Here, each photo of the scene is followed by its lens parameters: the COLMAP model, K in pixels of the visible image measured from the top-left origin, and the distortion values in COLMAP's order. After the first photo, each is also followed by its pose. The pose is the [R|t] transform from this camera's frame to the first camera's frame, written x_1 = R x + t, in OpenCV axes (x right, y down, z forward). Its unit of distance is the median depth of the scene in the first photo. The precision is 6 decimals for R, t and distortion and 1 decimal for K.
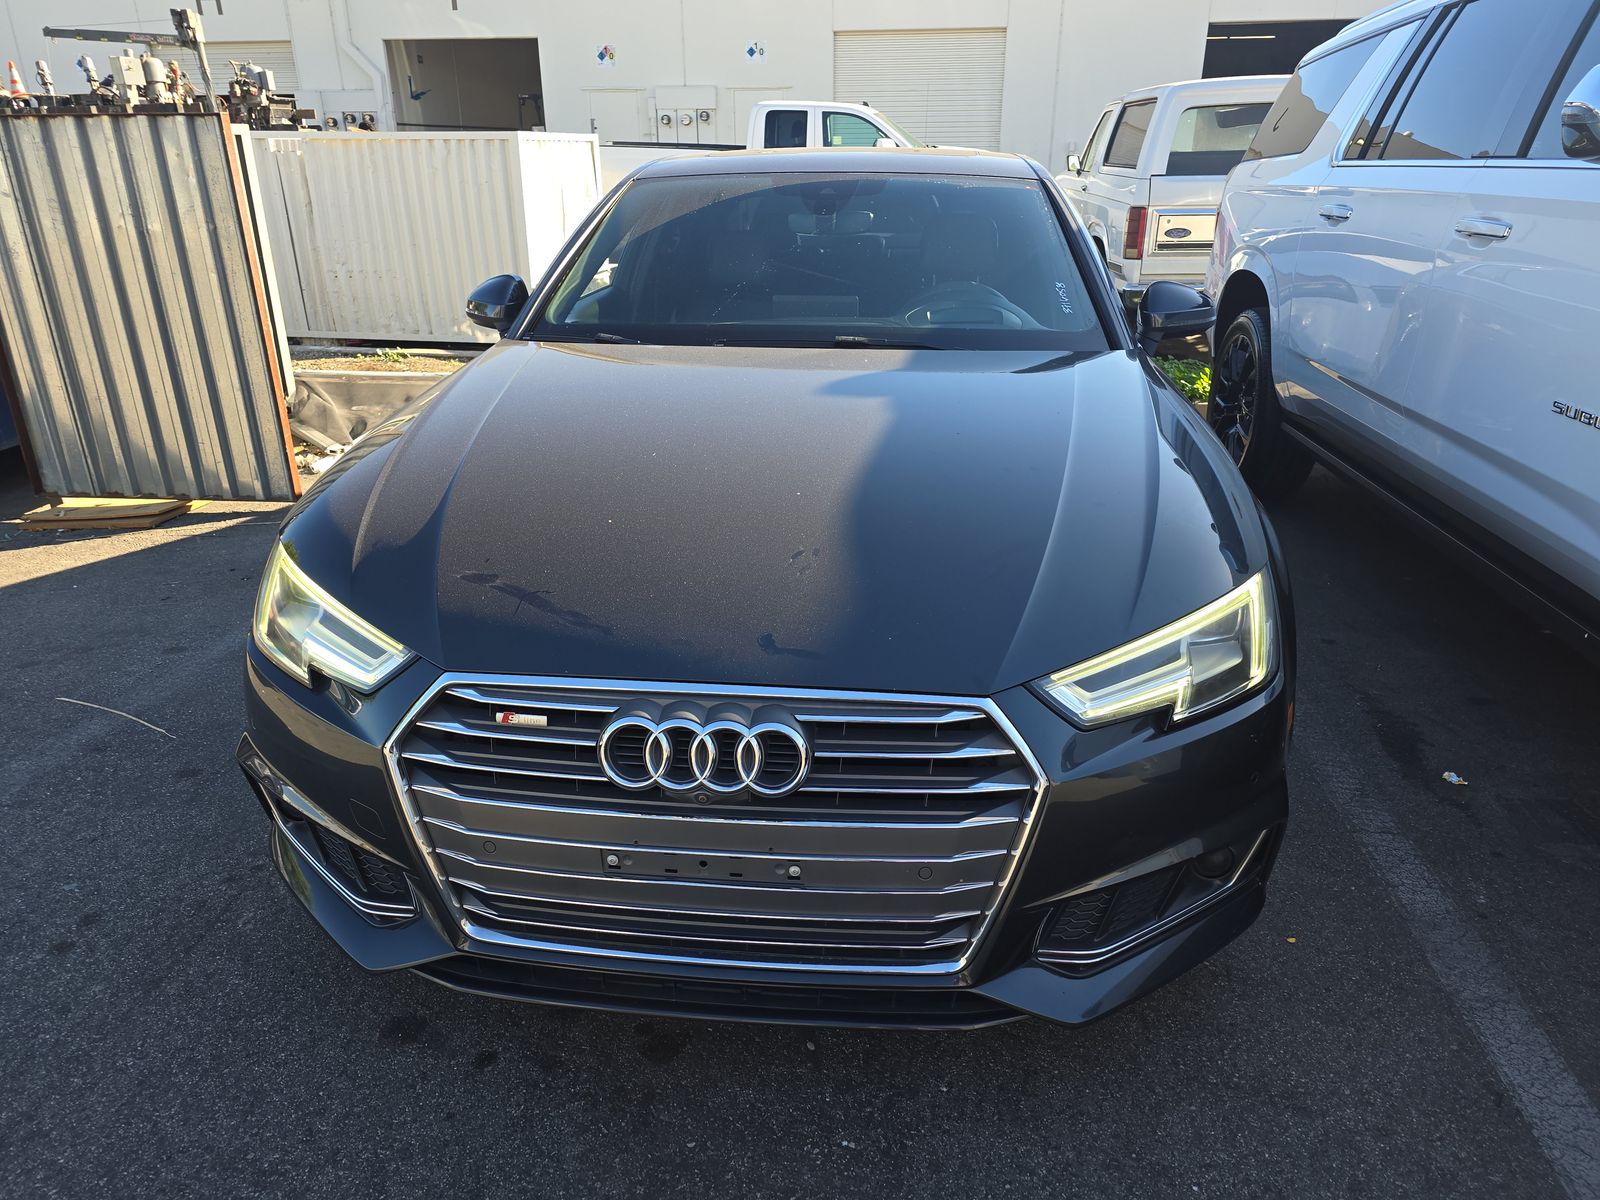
lens RADIAL K [[1038.3, 0, 800.0], [0, 1038.3, 600.0], [0, 0, 1]] dist [0.046032, -0.035464]
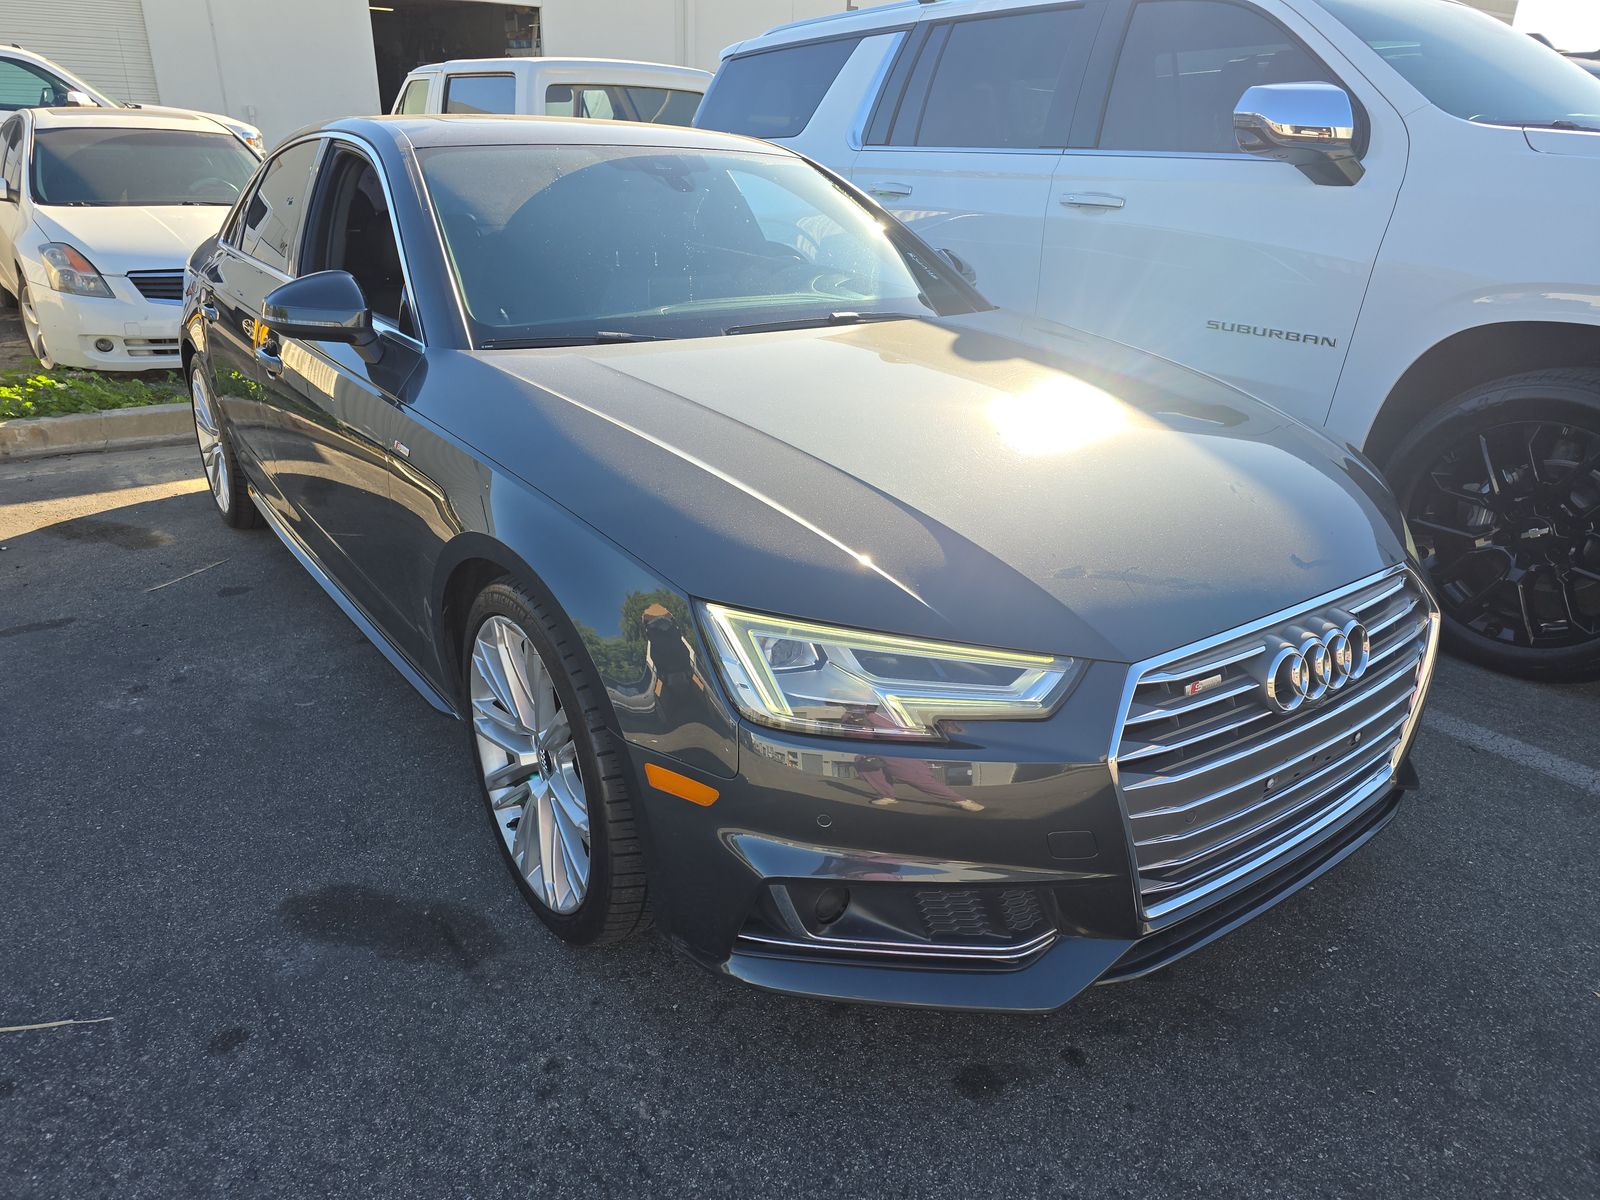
lens RADIAL K [[1038.3, 0, 800.0], [0, 1038.3, 600.0], [0, 0, 1]] dist [0.046032, -0.035464]
pose [[0.751963, -0.243736, 0.612490, -0.833436], [0.230684, 0.967682, 0.101868, -0.116080], [-0.617525, 0.064691, 0.783887, 0.299612]]
